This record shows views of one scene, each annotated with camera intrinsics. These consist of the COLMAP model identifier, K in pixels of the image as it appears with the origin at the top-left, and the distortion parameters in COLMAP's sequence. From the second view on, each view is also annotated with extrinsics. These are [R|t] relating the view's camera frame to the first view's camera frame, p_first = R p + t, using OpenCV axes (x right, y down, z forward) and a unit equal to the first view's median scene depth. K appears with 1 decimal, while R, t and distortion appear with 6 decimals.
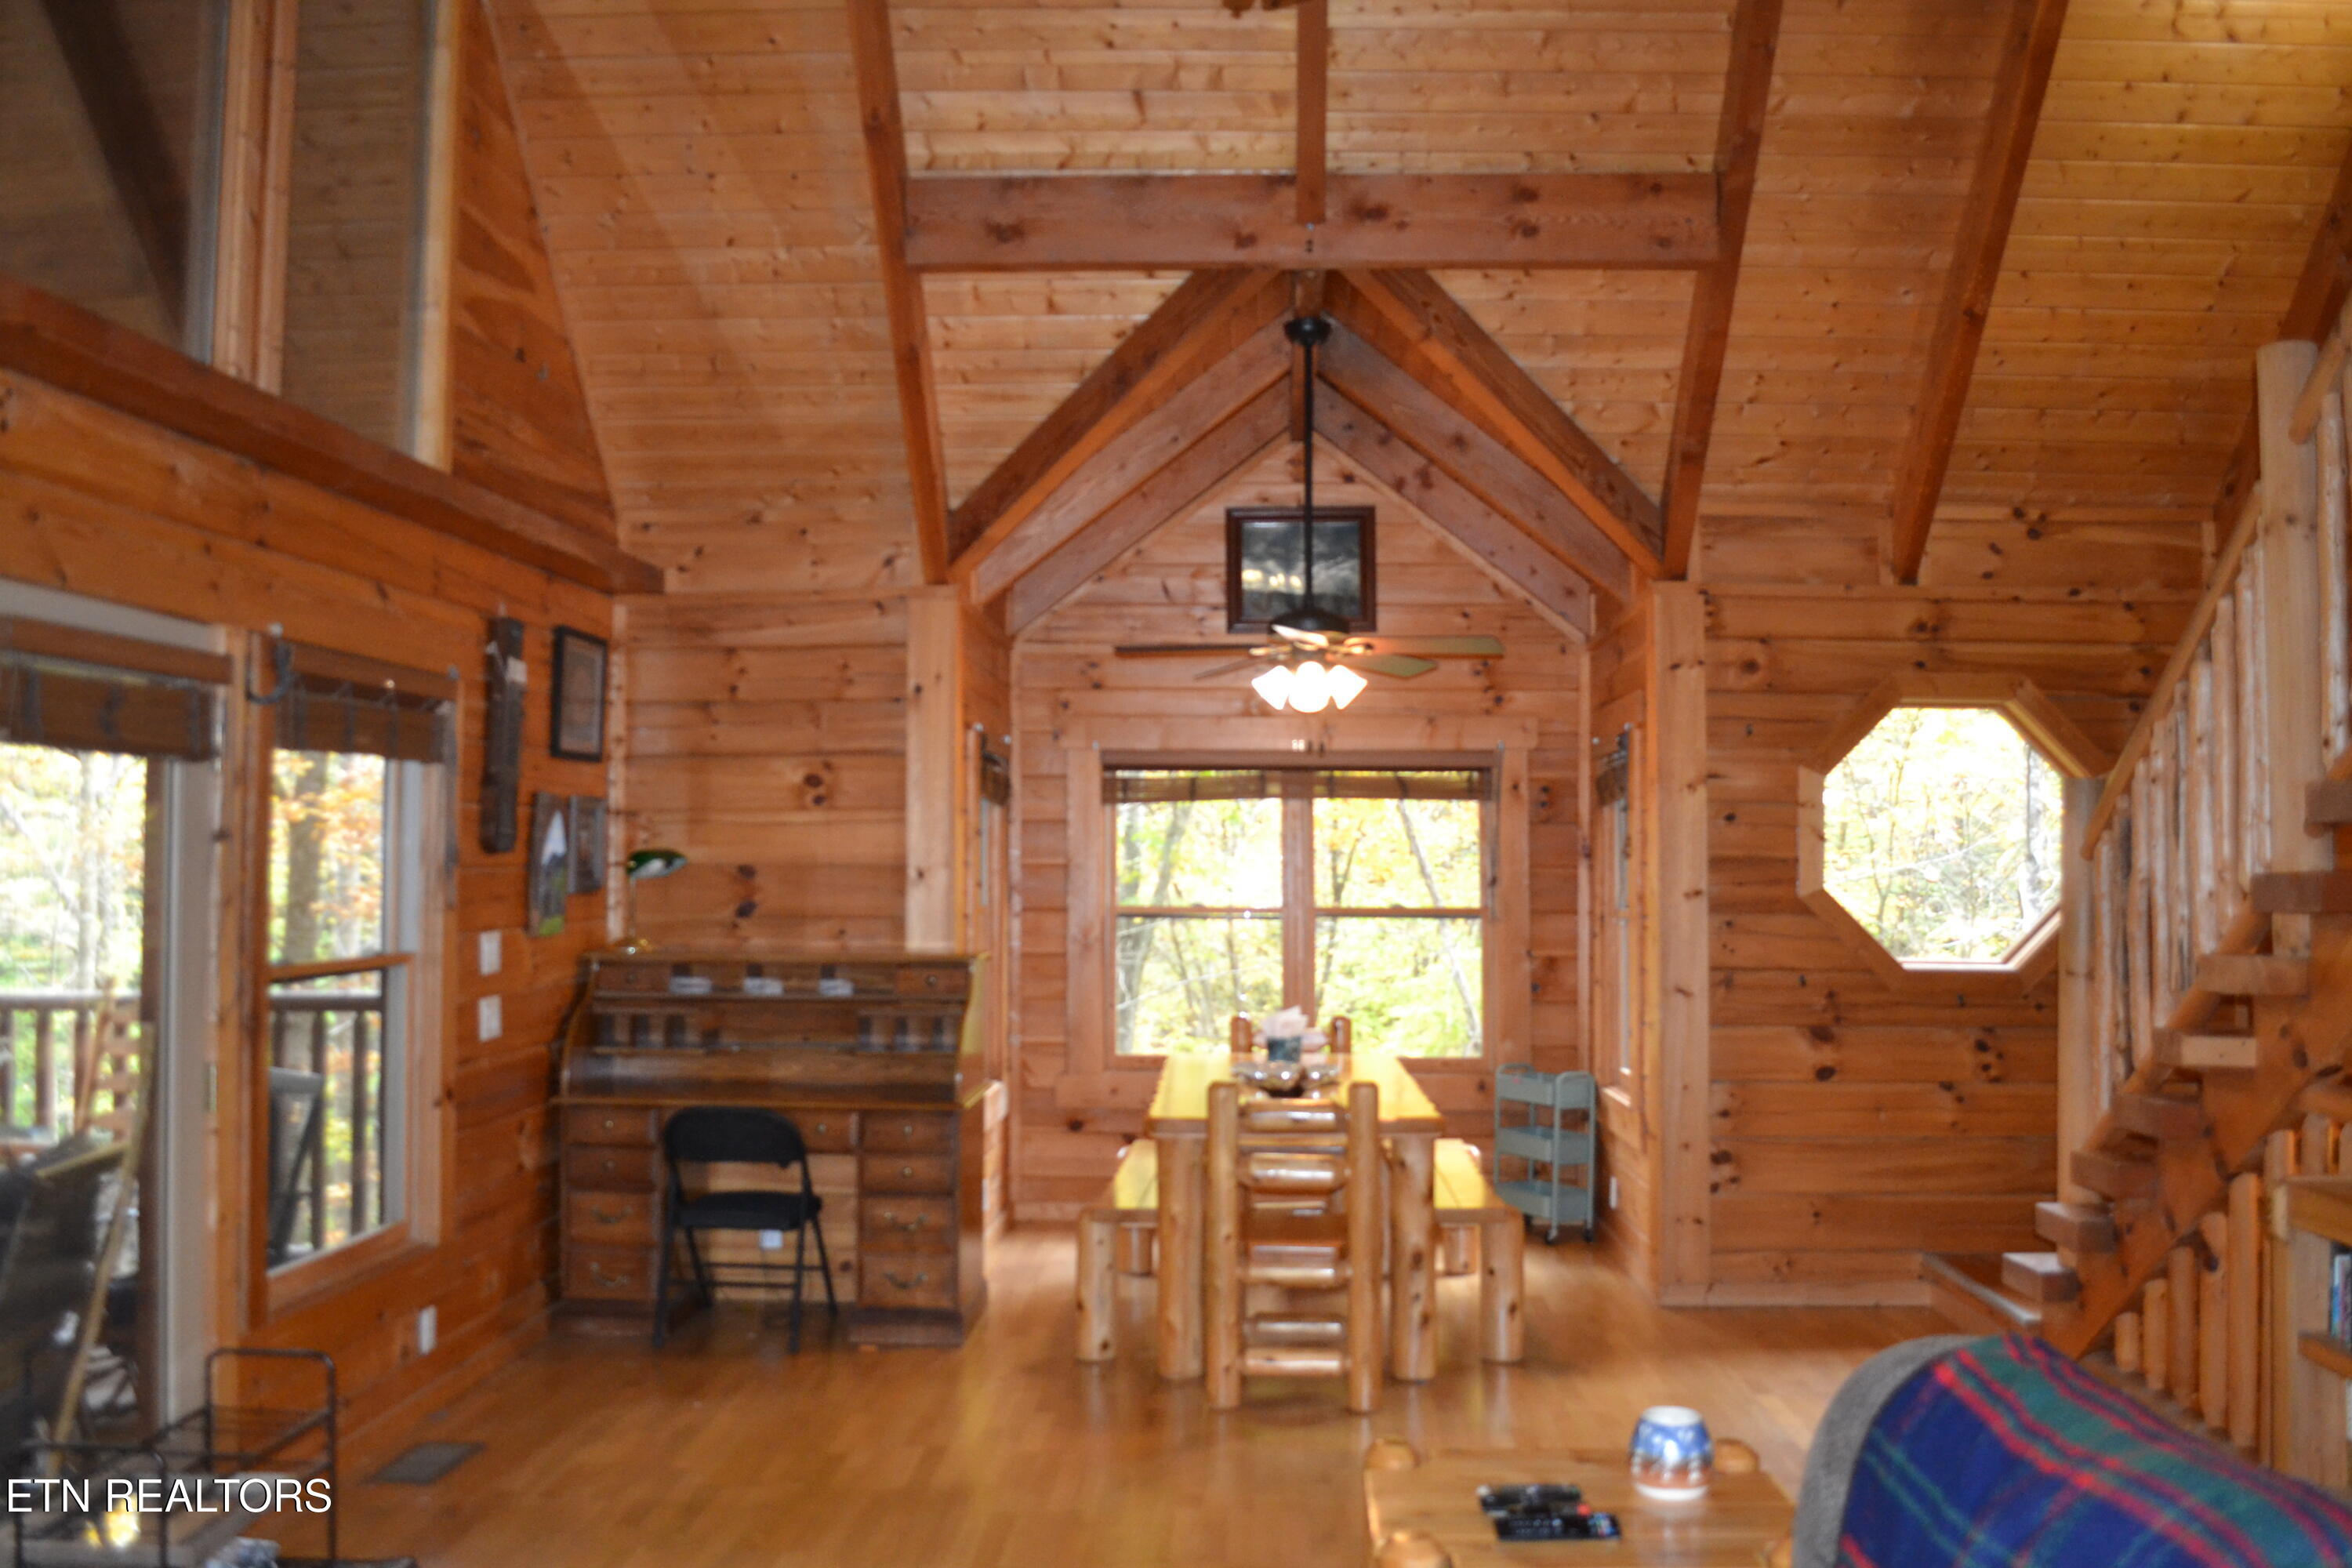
lens RADIAL K [[1906.0, 0, 1183.9], [0, 1906.0, 768.2], [0, 0, 1]] dist [-0.082431, 0.008874]
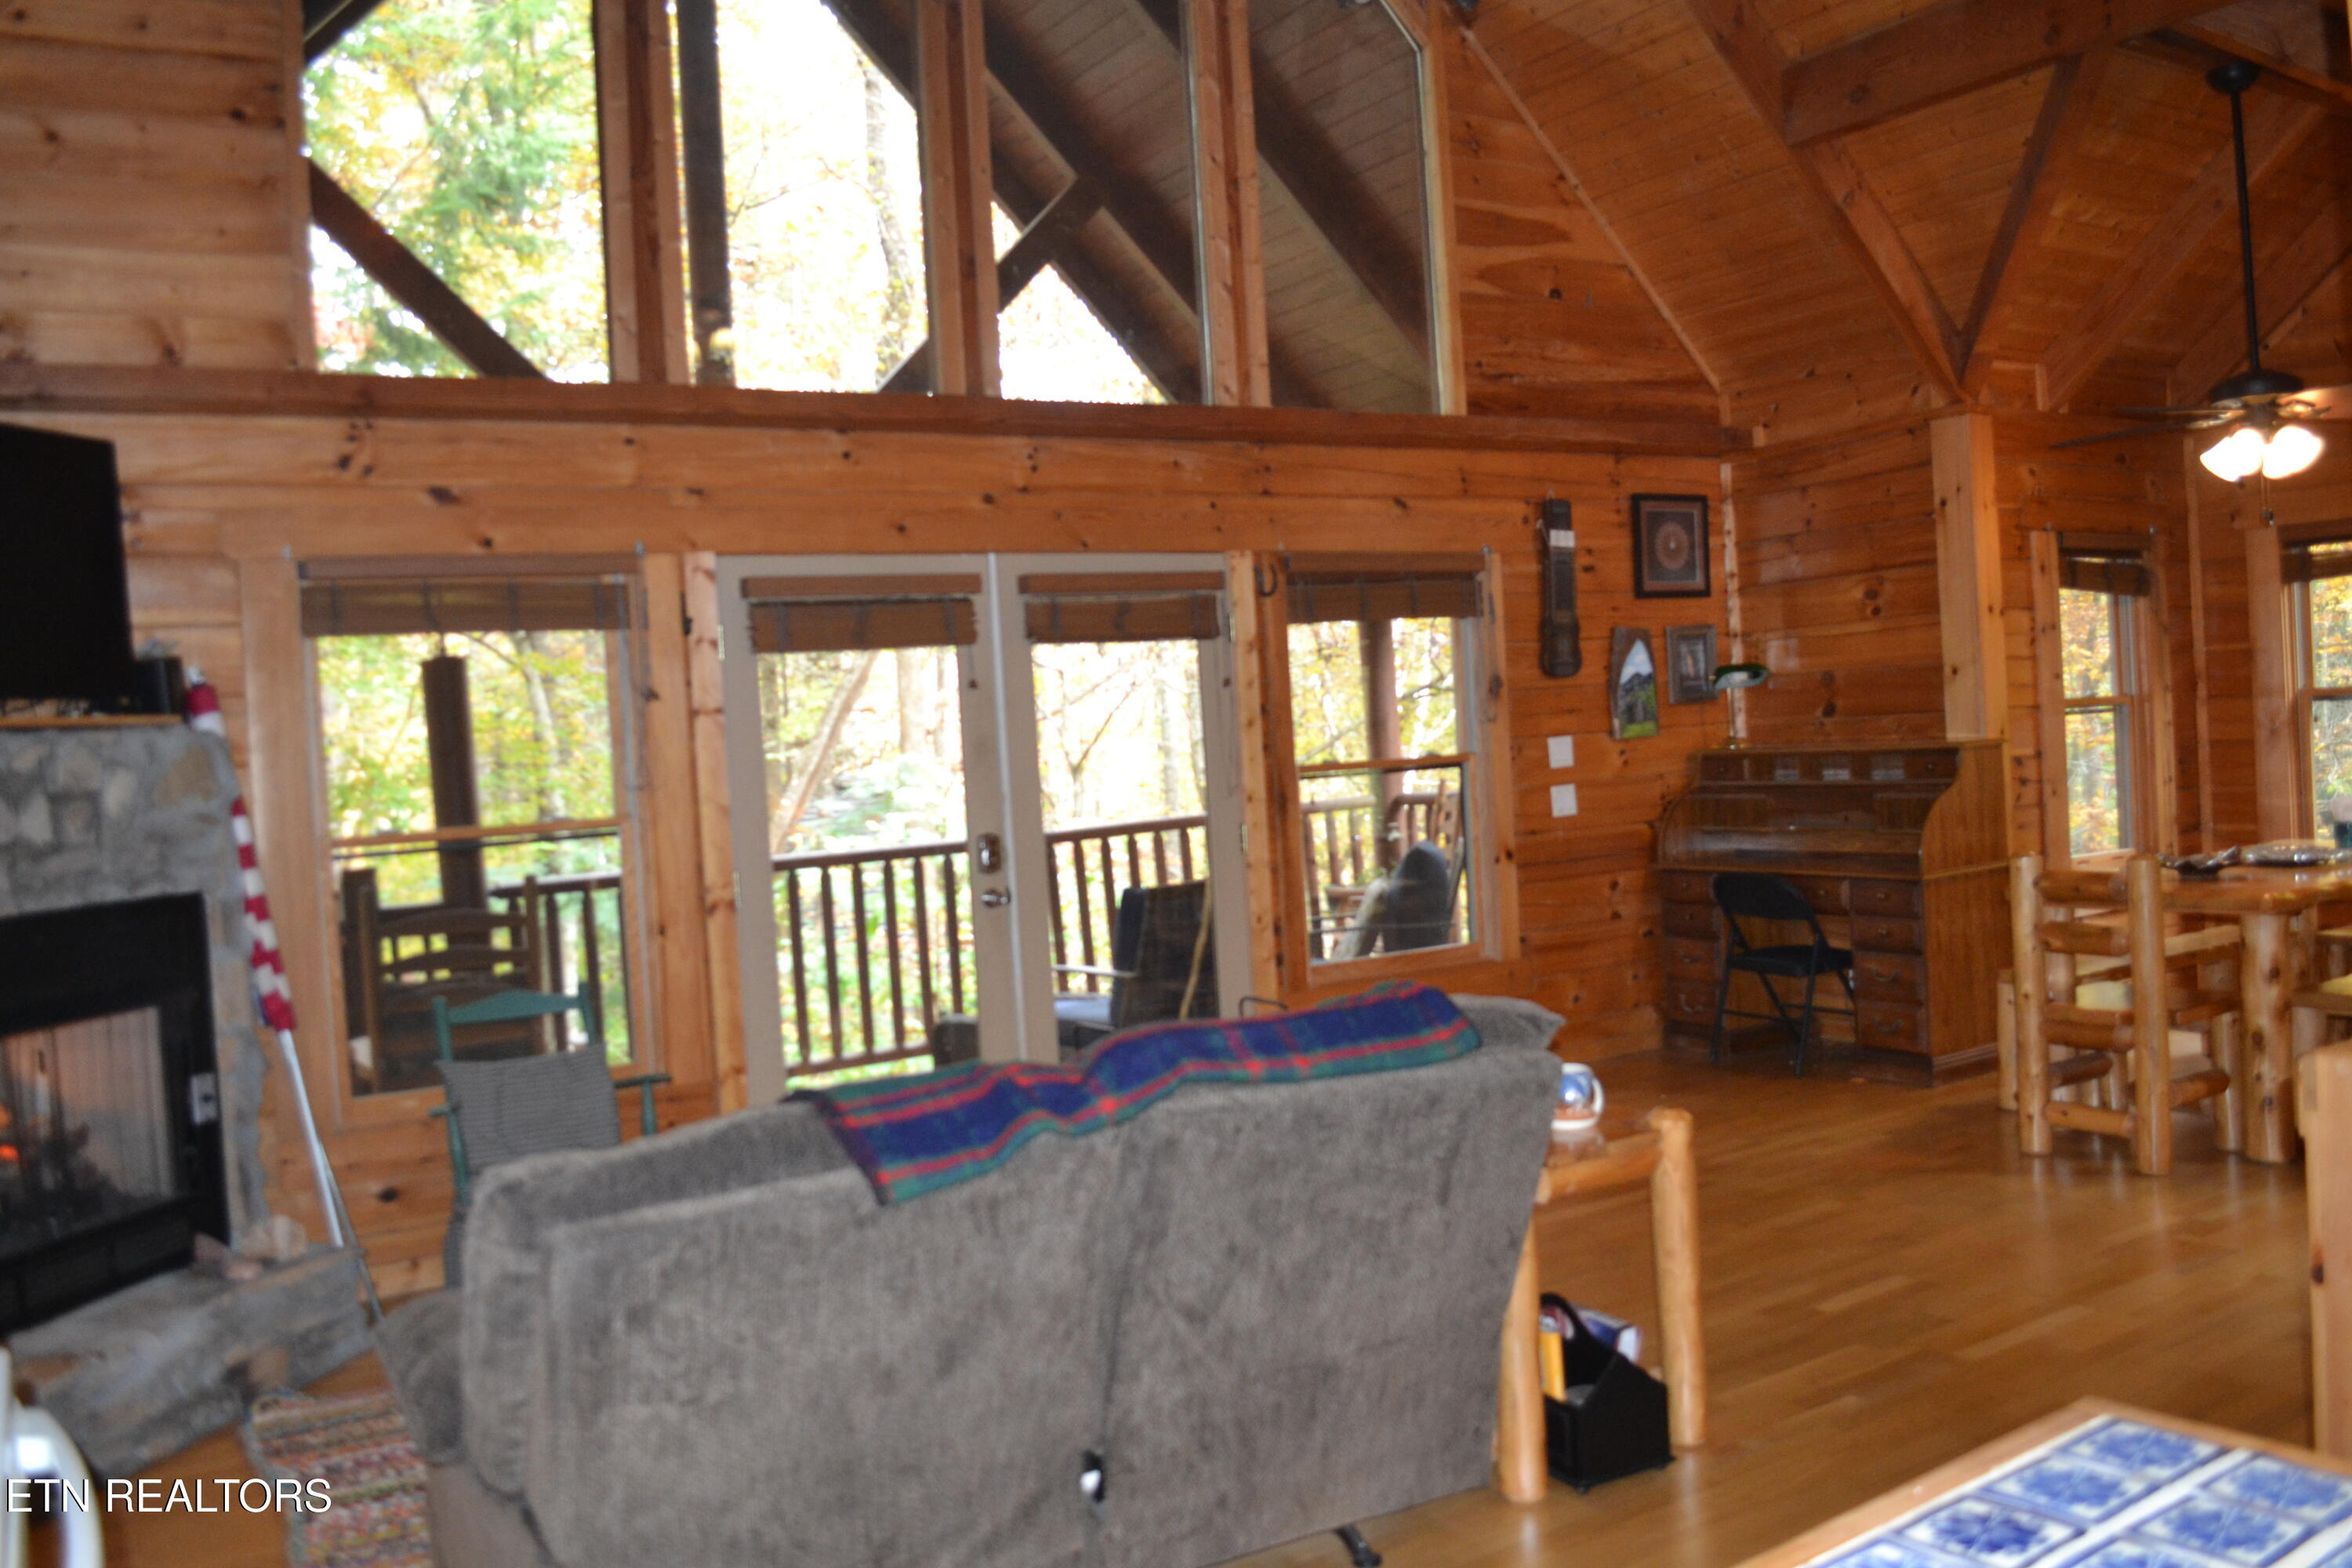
lens RADIAL K [[1906.0, 0, 1199.5], [0, 1906.0, 778.3], [0, 0, 1]] dist [-0.082431, 0.008874]
pose [[0.570704, -0.013861, -0.821039, 0.504114], [0.097992, 0.993862, 0.051336, 0.018809], [0.815288, -0.109753, 0.568559, 0.019134]]
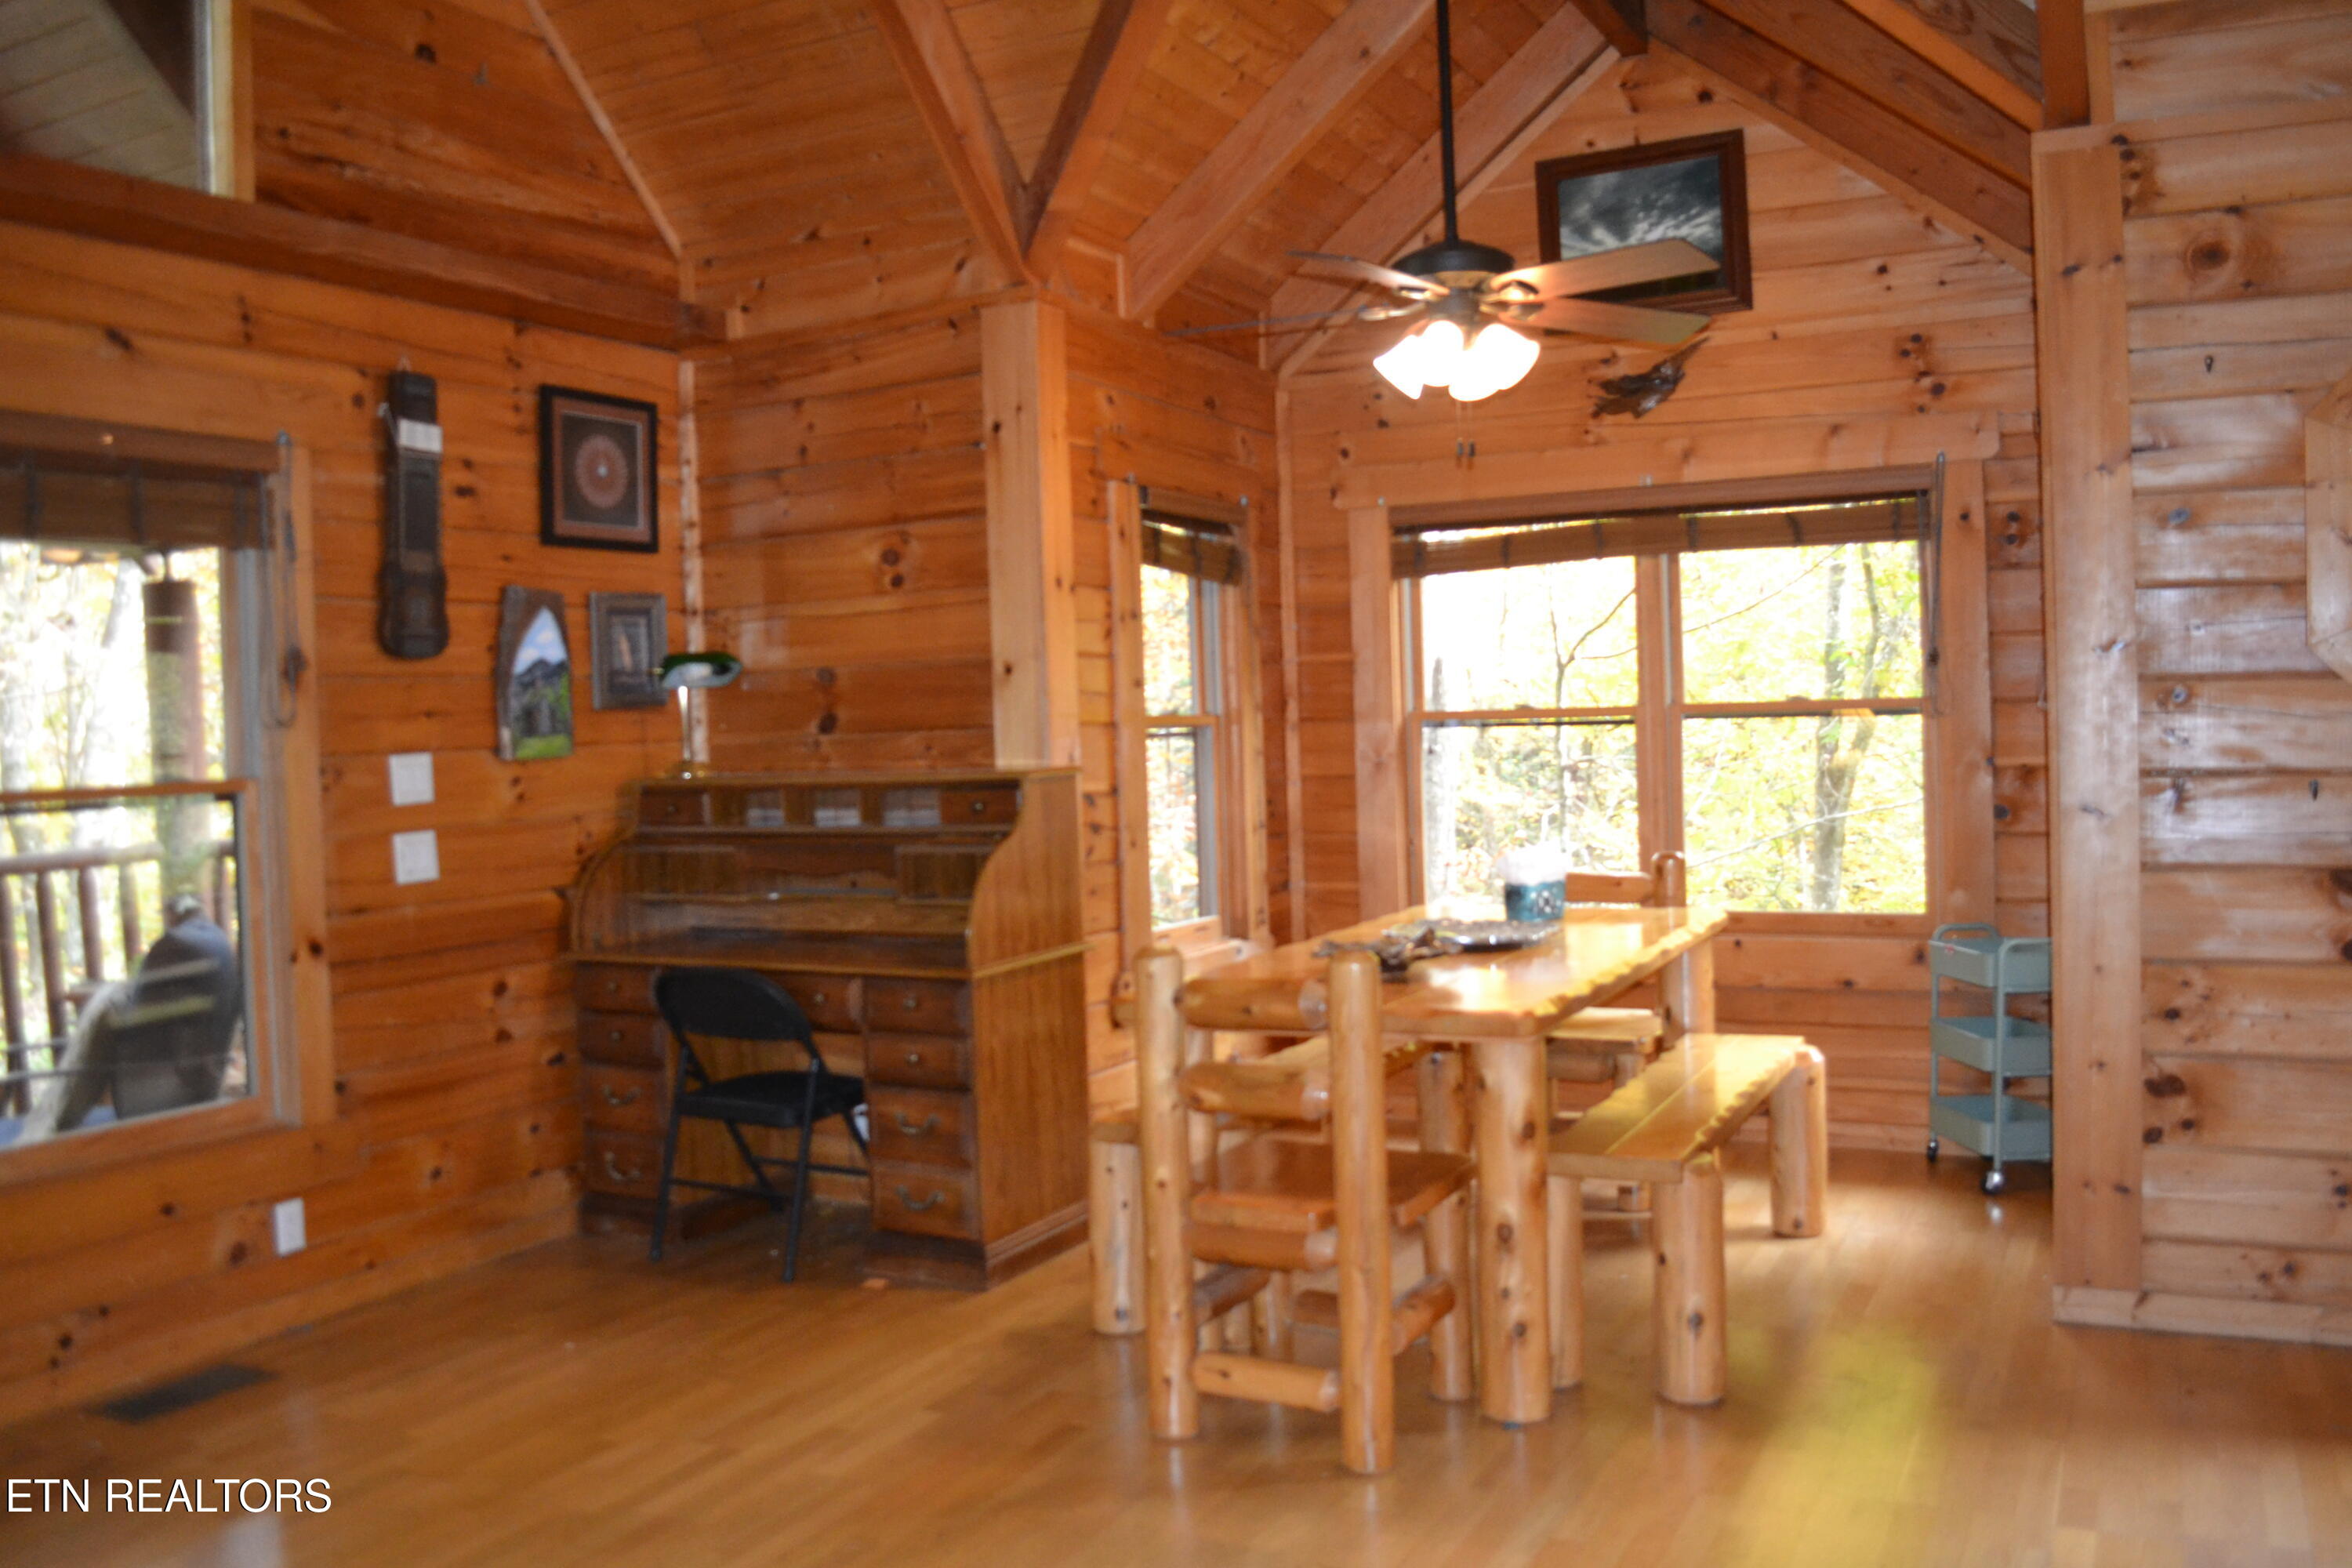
lens RADIAL K [[1906.0, 0, 1191.0], [0, 1906.0, 763.4], [0, 0, 1]] dist [-0.082431, 0.008874]
pose [[0.906424, -0.022111, -0.421789, 0.249654], [0.054730, 0.996358, 0.065384, 0.047382], [0.418807, -0.082350, 0.904333, 0.336326]]
